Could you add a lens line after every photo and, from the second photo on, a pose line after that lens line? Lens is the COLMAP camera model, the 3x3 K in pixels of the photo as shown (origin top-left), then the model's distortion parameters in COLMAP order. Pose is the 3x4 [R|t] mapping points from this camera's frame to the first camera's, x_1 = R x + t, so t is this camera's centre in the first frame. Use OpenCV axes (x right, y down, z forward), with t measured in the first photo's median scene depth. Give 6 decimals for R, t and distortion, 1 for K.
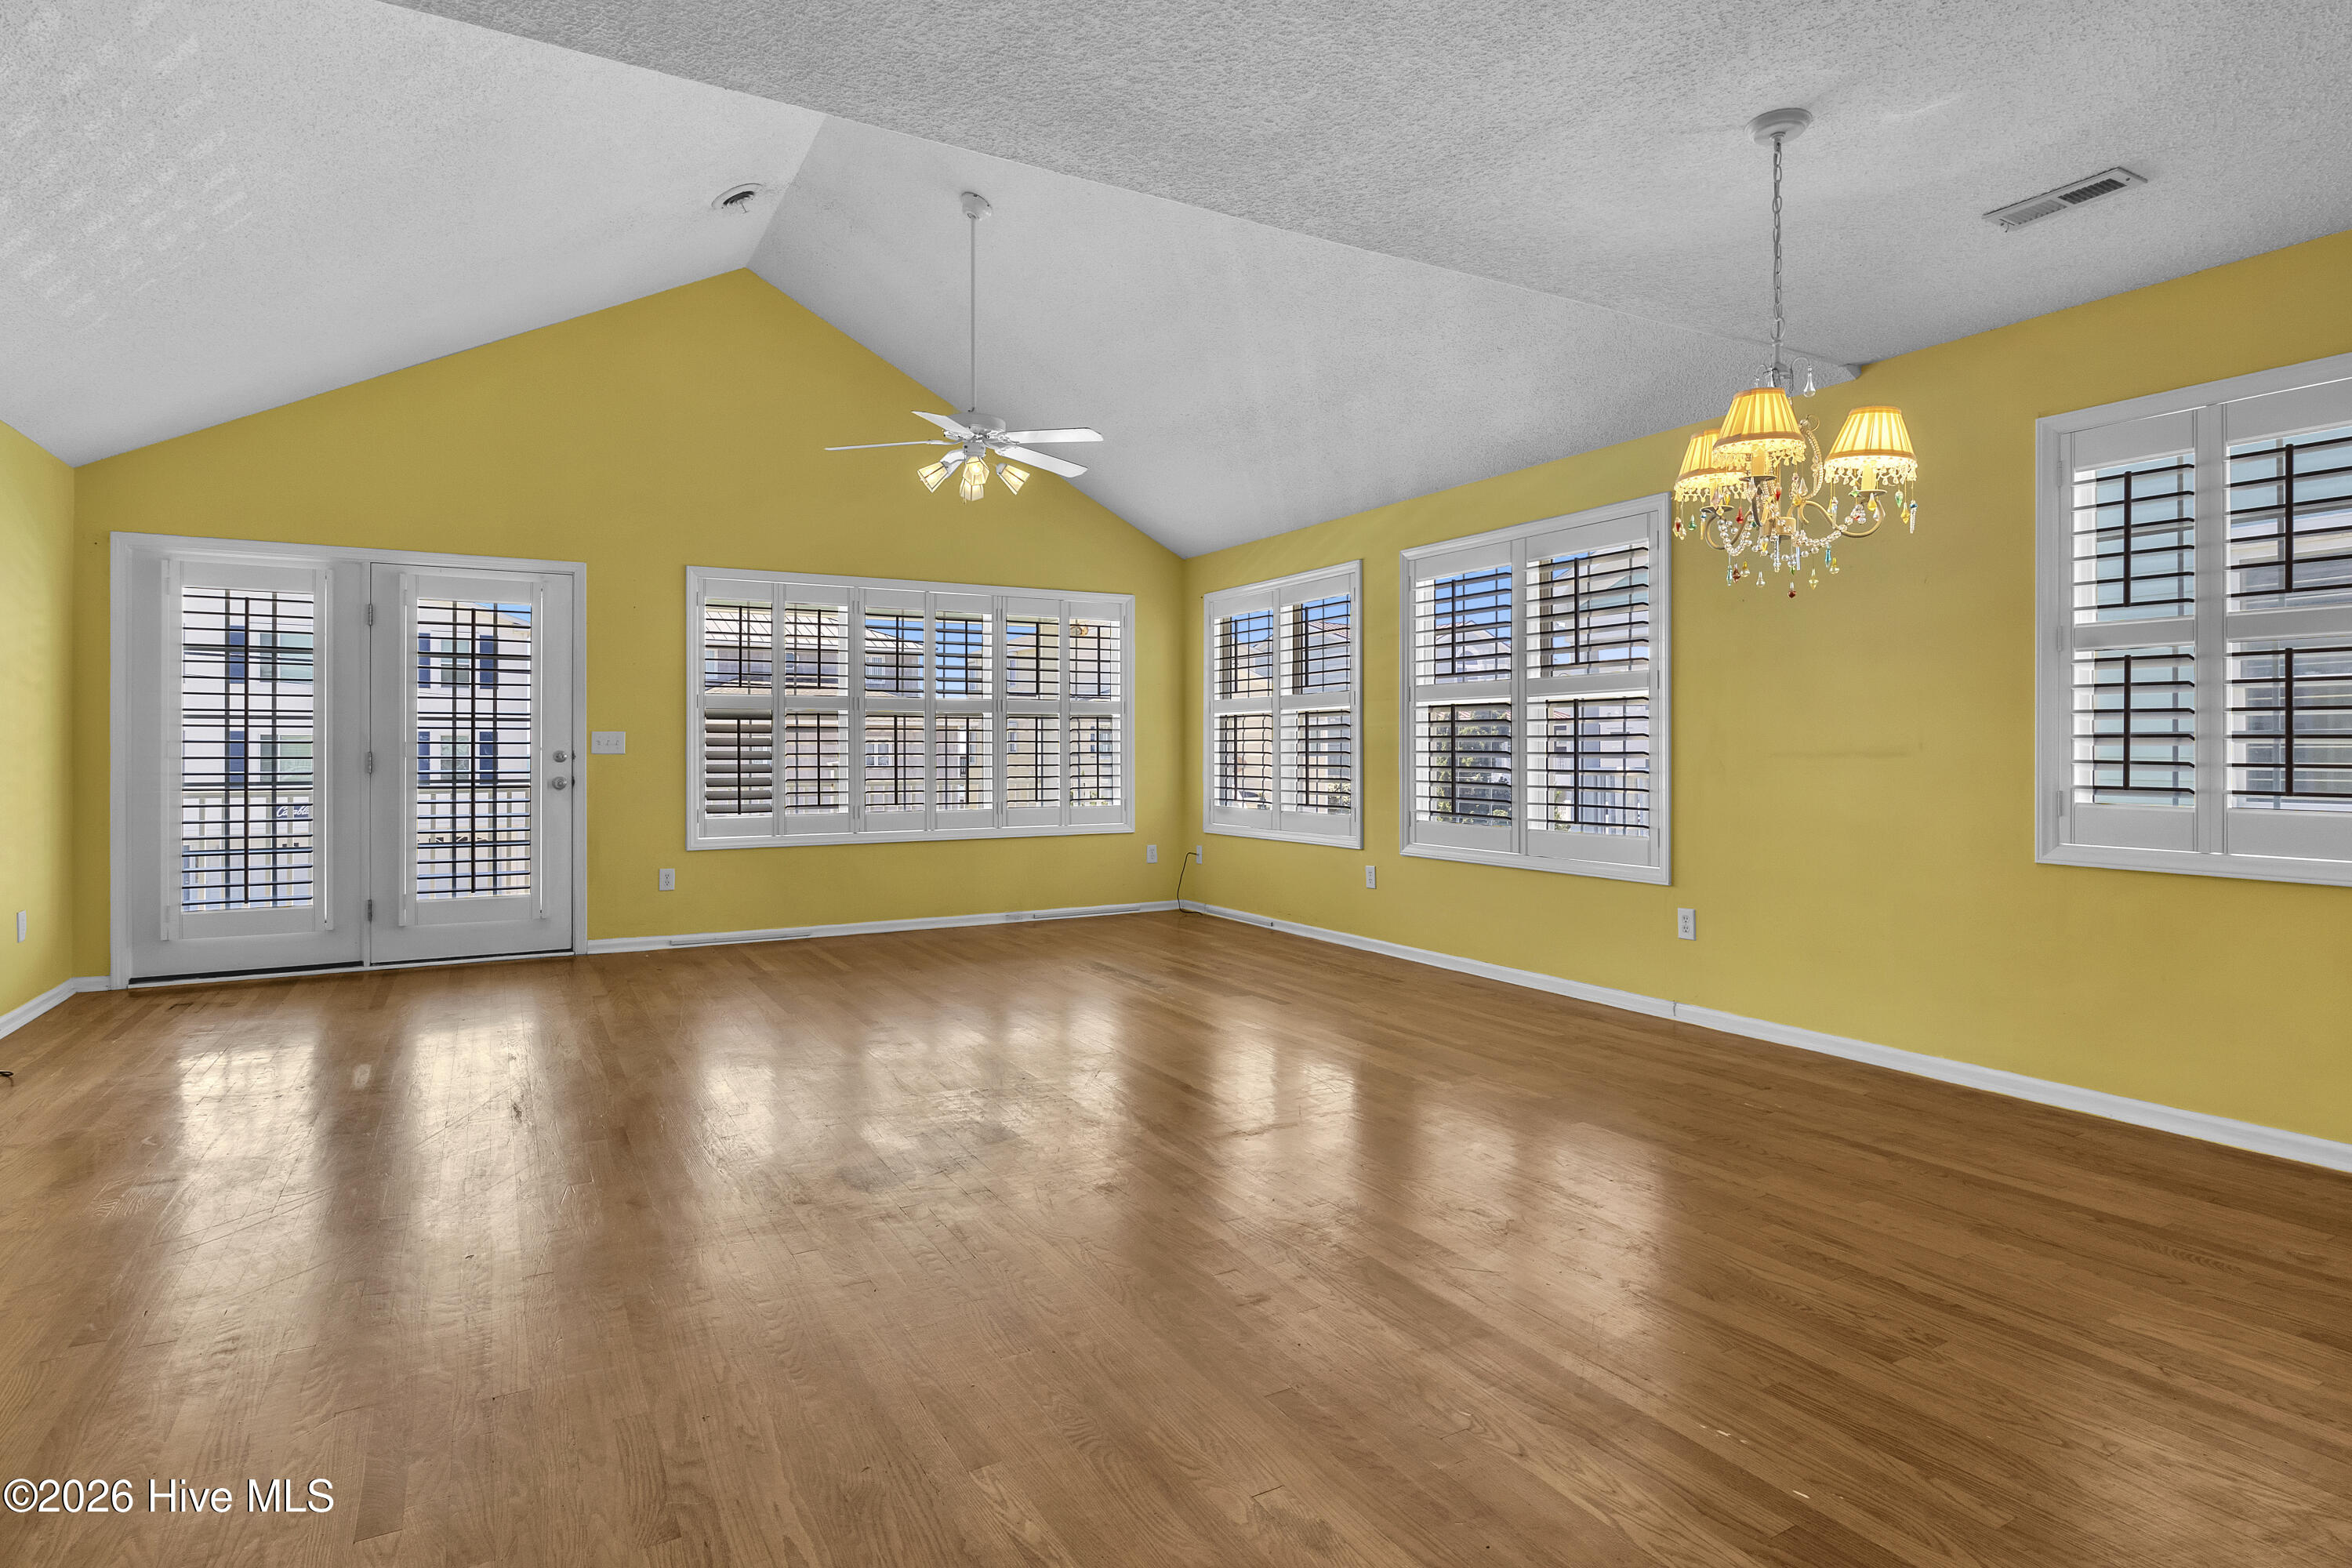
lens RADIAL K [[1222.6, 0, 1173.8], [0, 1222.6, 749.3], [0, 0, 1]] dist [-0.013459, 0.000257]
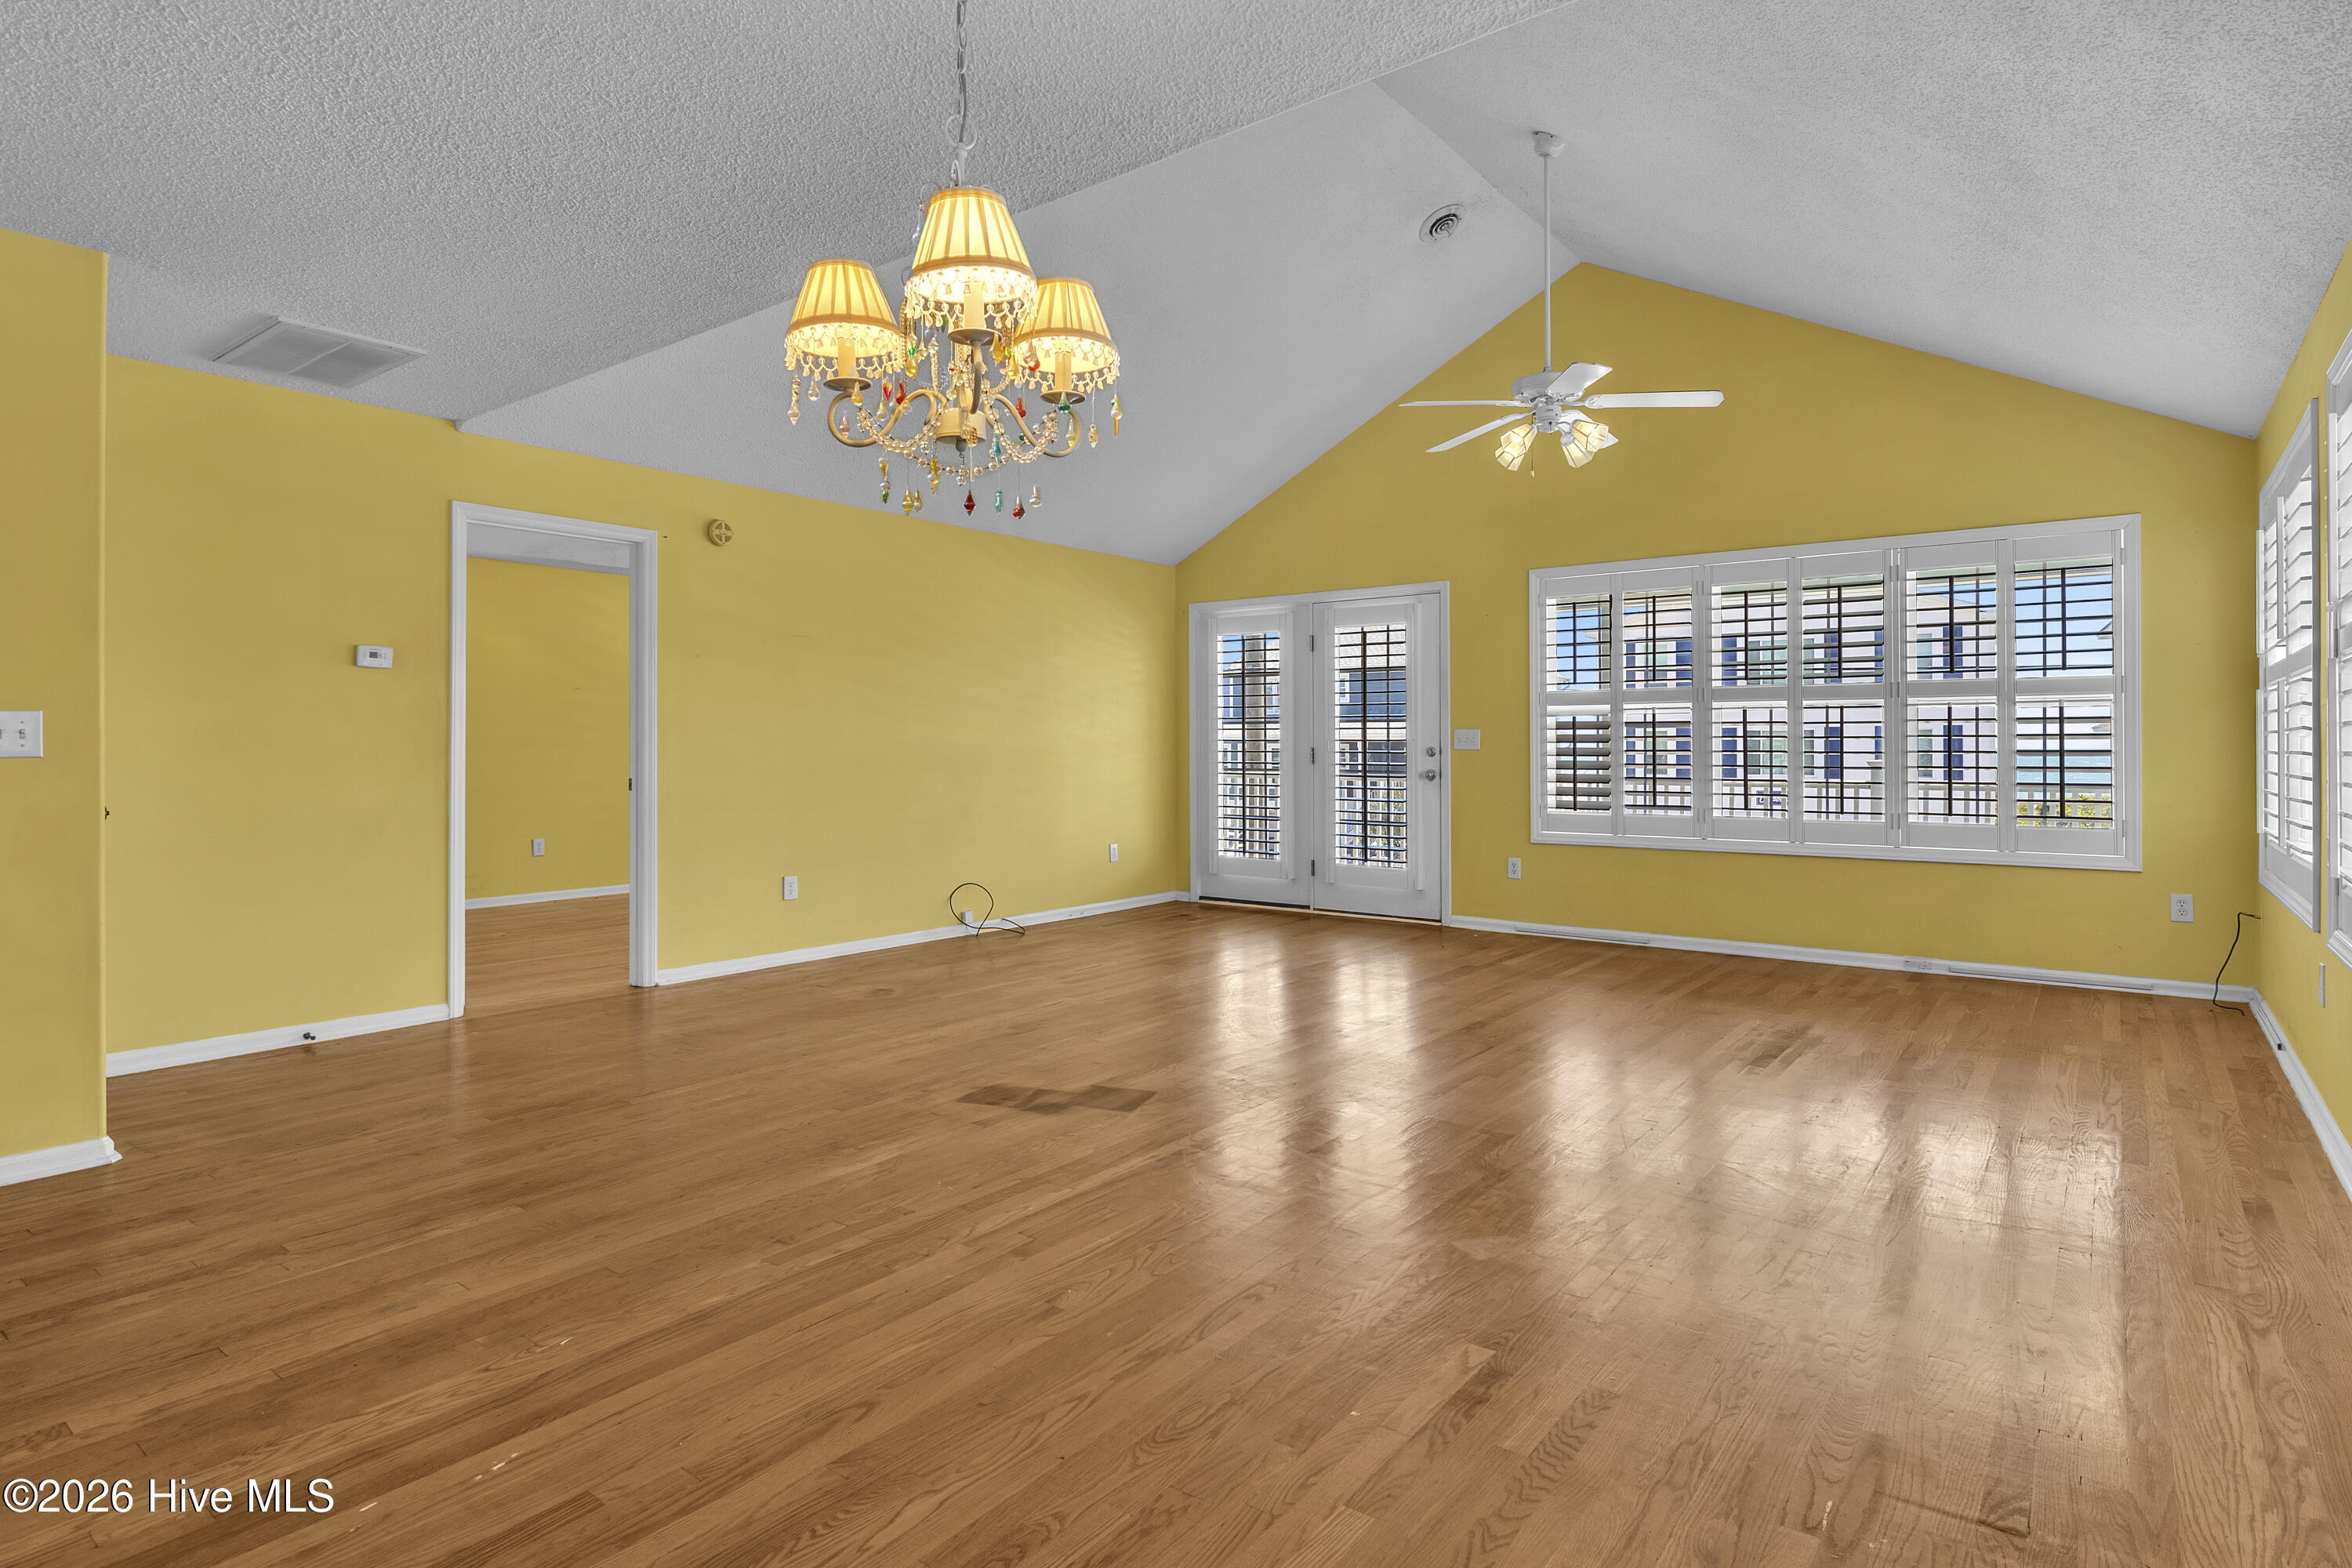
lens RADIAL K [[1205.5, 0, 1174.9], [0, 1205.5, 748.2], [0, 0, 1]] dist [-0.001709, 0.000007]
pose [[0.388738, 0.002762, -0.921344, 0.433668], [-0.004580, 0.999989, 0.001065, 0.002435], [0.921337, 0.003805, 0.388746, 0.321300]]
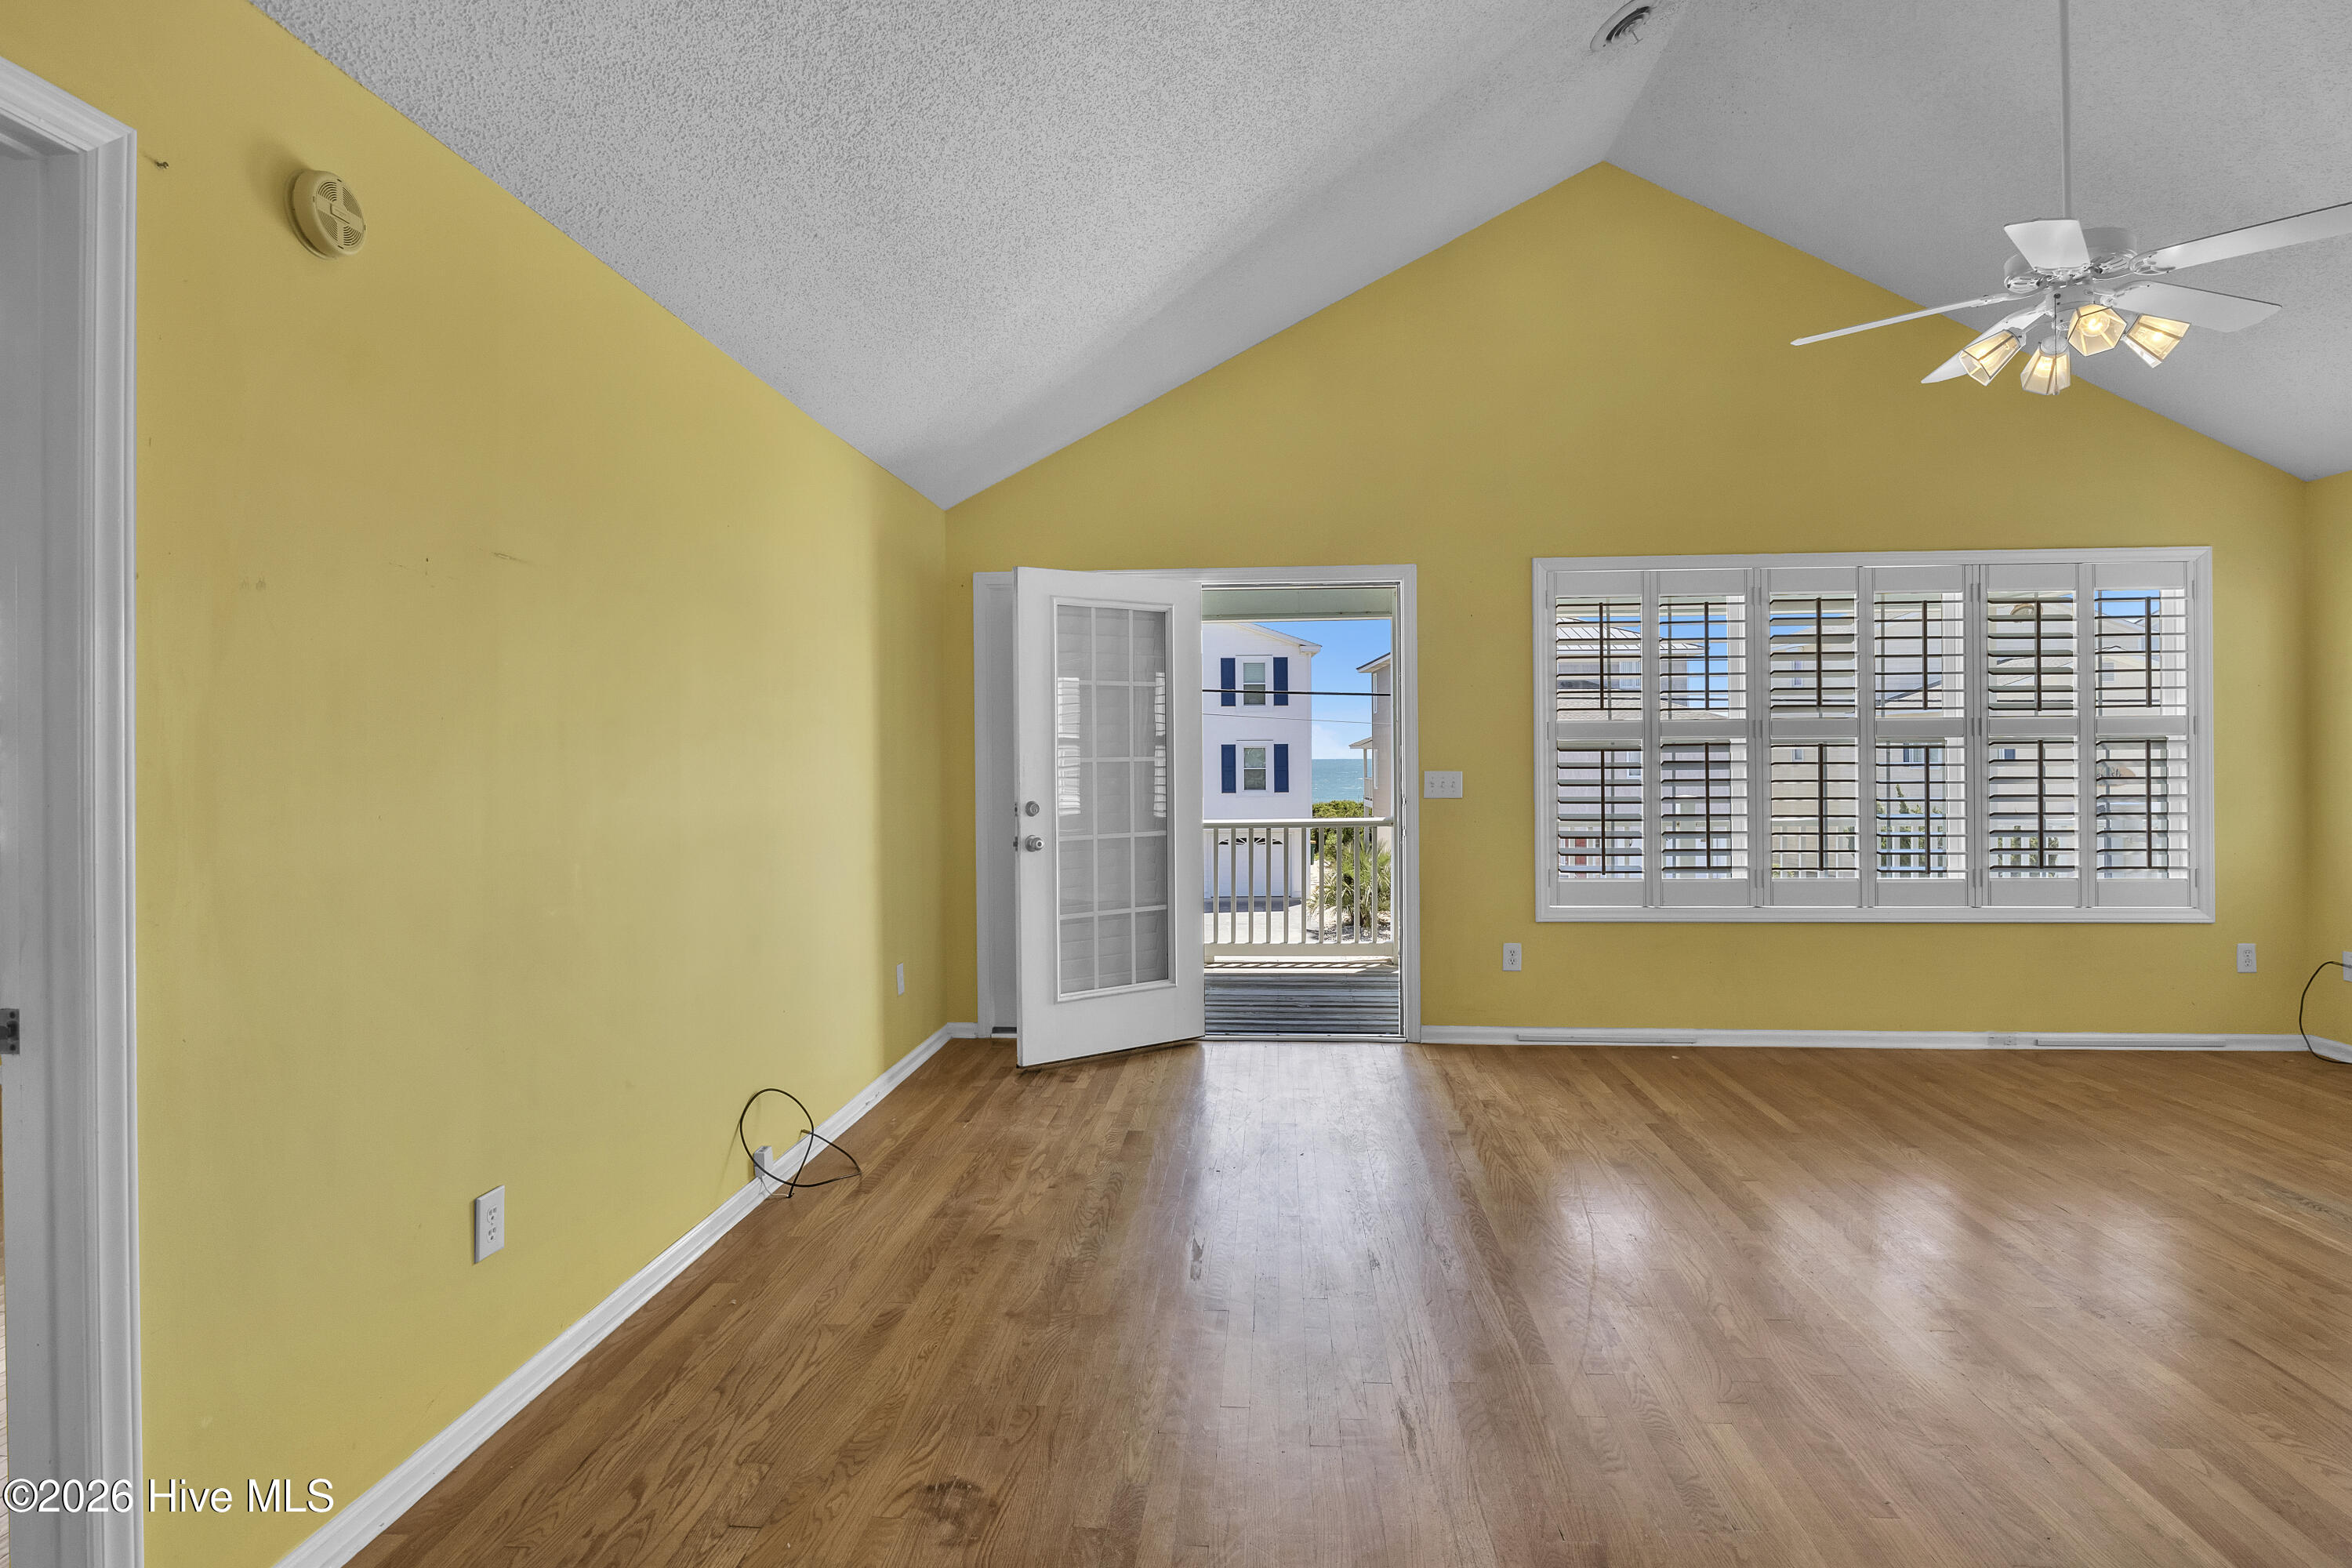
lens RADIAL K [[1198.3, 0, 1176.0], [0, 1198.3, 784.0], [0, 0, 1]] dist [-0.002763, -0.000045]
pose [[0.828900, 0.007971, -0.559341, -0.162070], [0.003858, 0.999793, 0.019965, -0.022017], [0.559384, -0.018707, 0.828697, 0.236024]]
